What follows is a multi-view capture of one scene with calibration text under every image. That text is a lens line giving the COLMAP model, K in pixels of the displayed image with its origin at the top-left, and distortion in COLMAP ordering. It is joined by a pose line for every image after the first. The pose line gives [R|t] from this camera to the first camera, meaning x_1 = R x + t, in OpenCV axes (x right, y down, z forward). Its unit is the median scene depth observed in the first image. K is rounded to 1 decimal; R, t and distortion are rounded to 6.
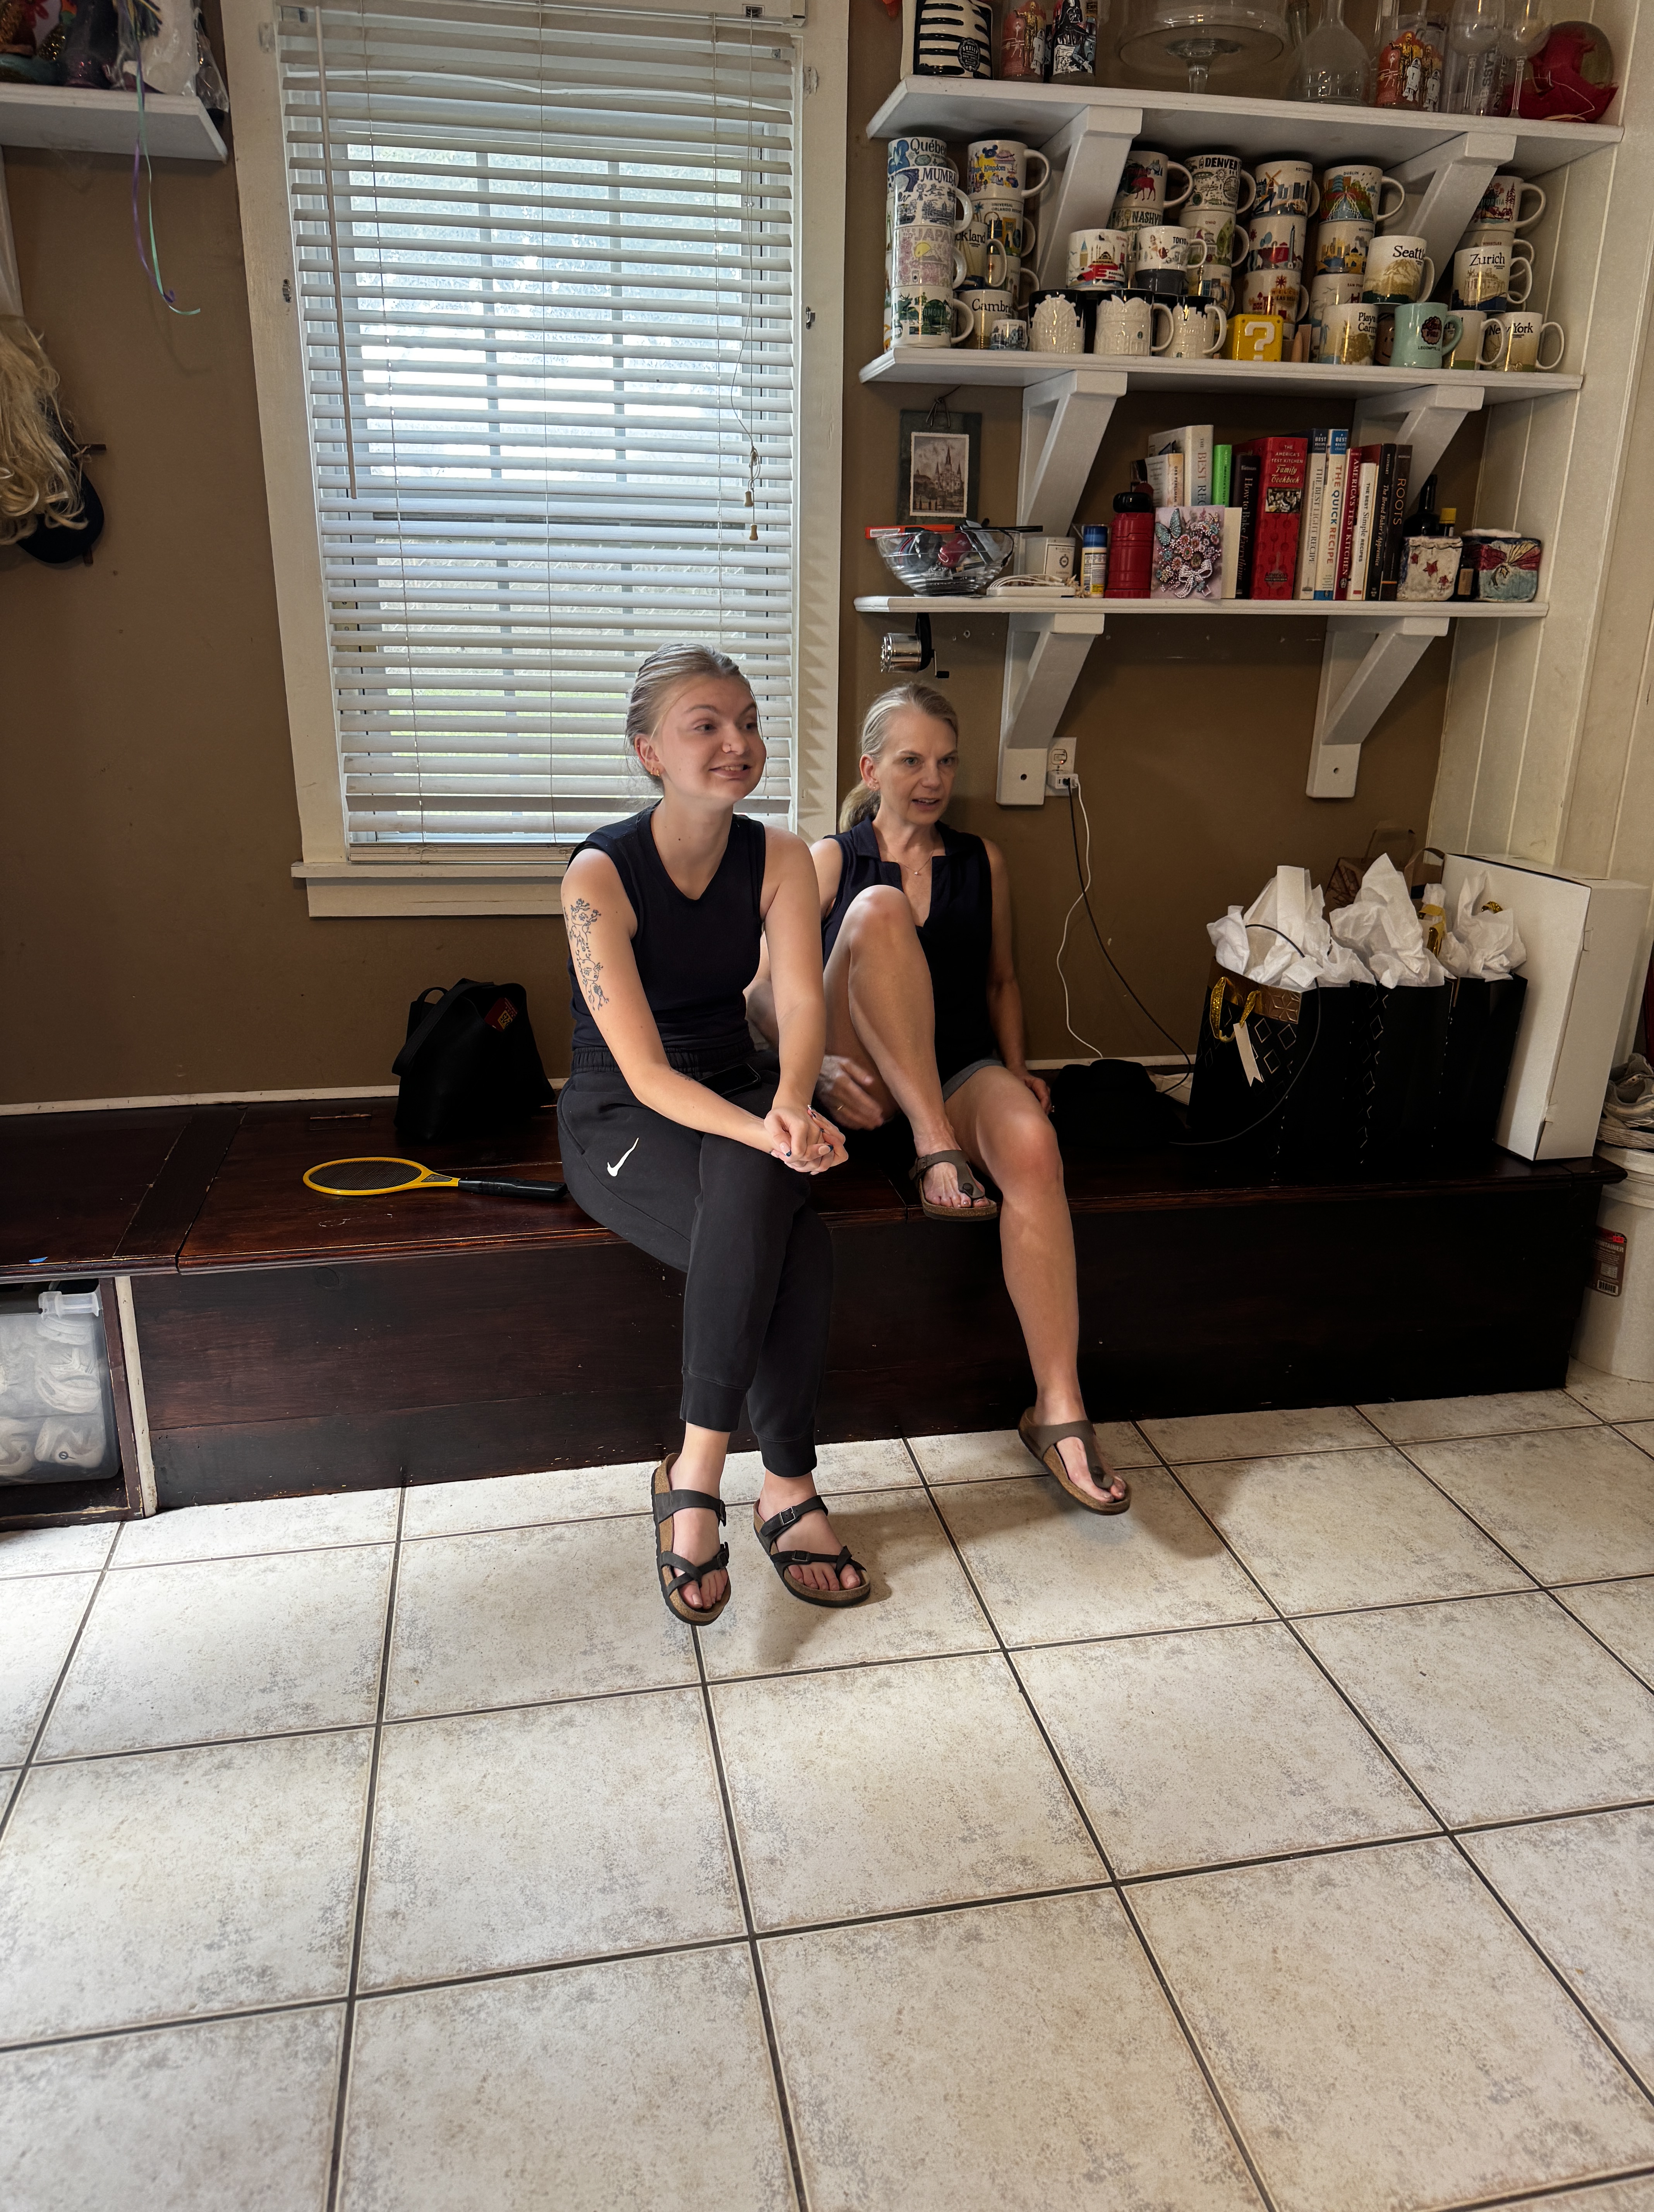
lens RADIAL K [[1552.0, 0, 822.8], [0, 1552.0, 1098.8], [0, 0, 1]] dist [0.001609, -0.009072]
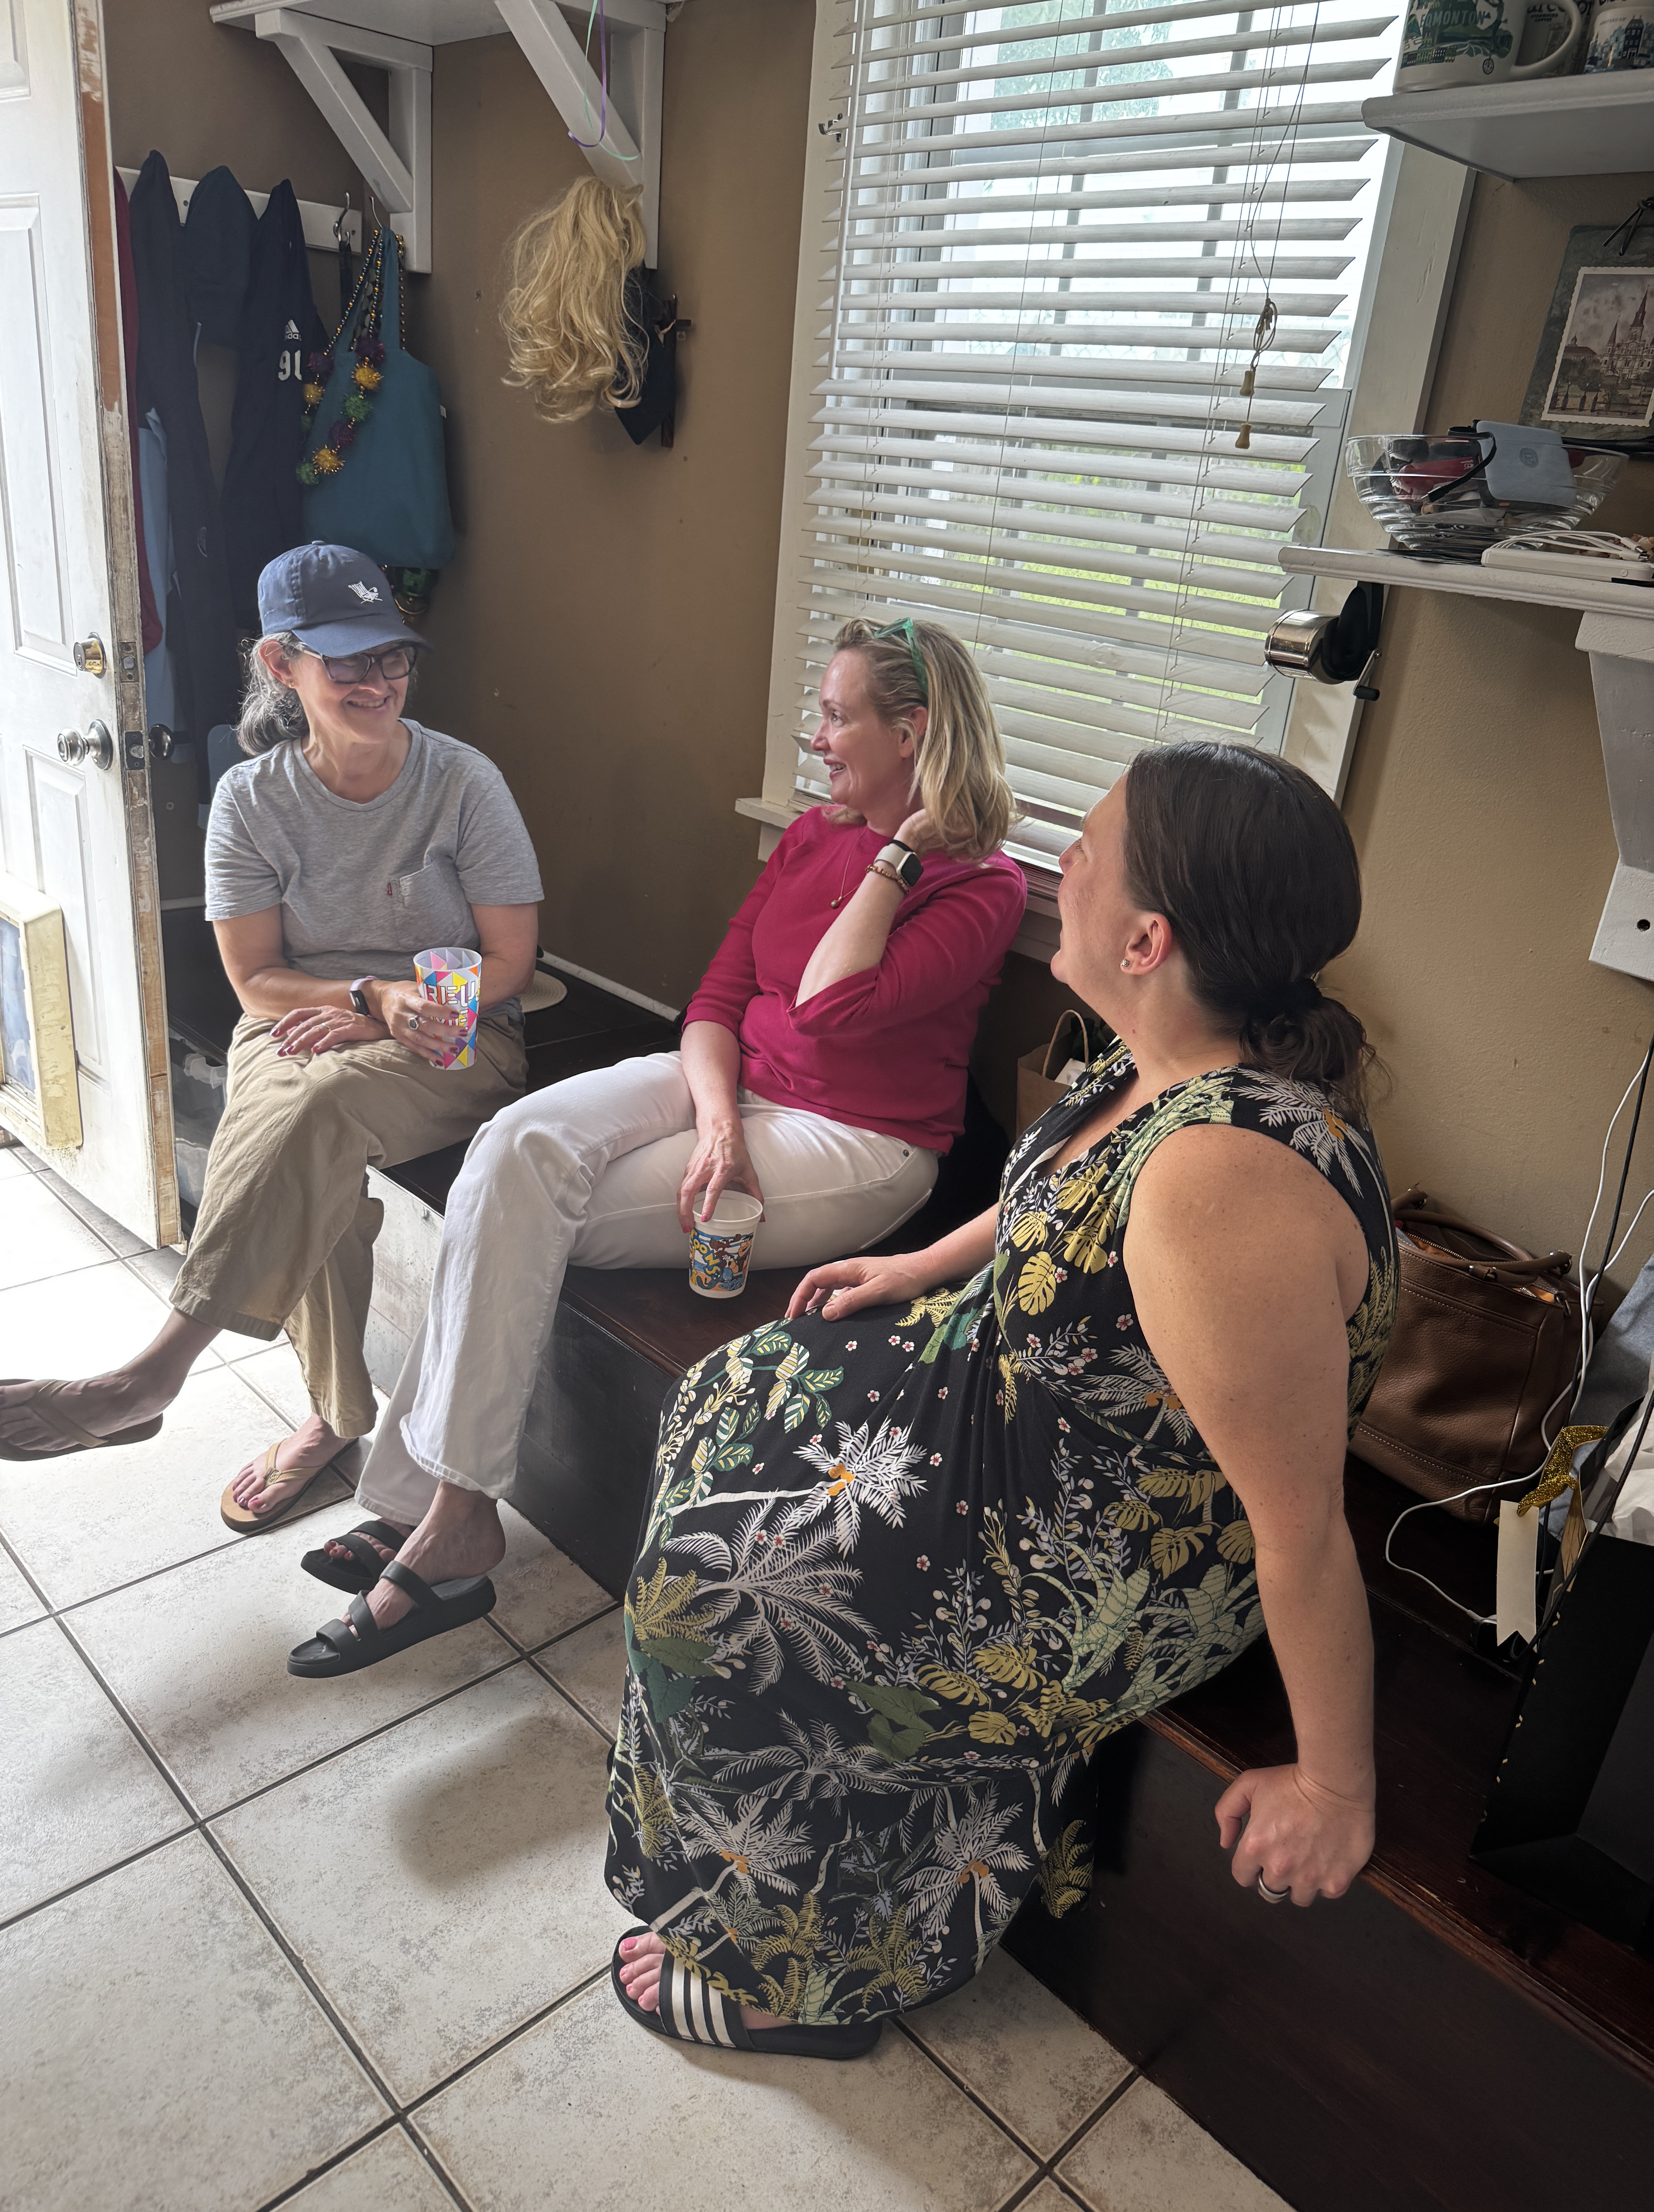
lens RADIAL K [[1552.0, 0, 822.1], [0, 1552.0, 1110.3], [0, 0, 1]] dist [0.001609, -0.009072]
pose [[0.524701, 0.357869, -0.772411, 0.451027], [-0.343480, 0.919208, 0.192555, -0.166772], [0.778916, 0.164274, 0.605230, 0.504962]]
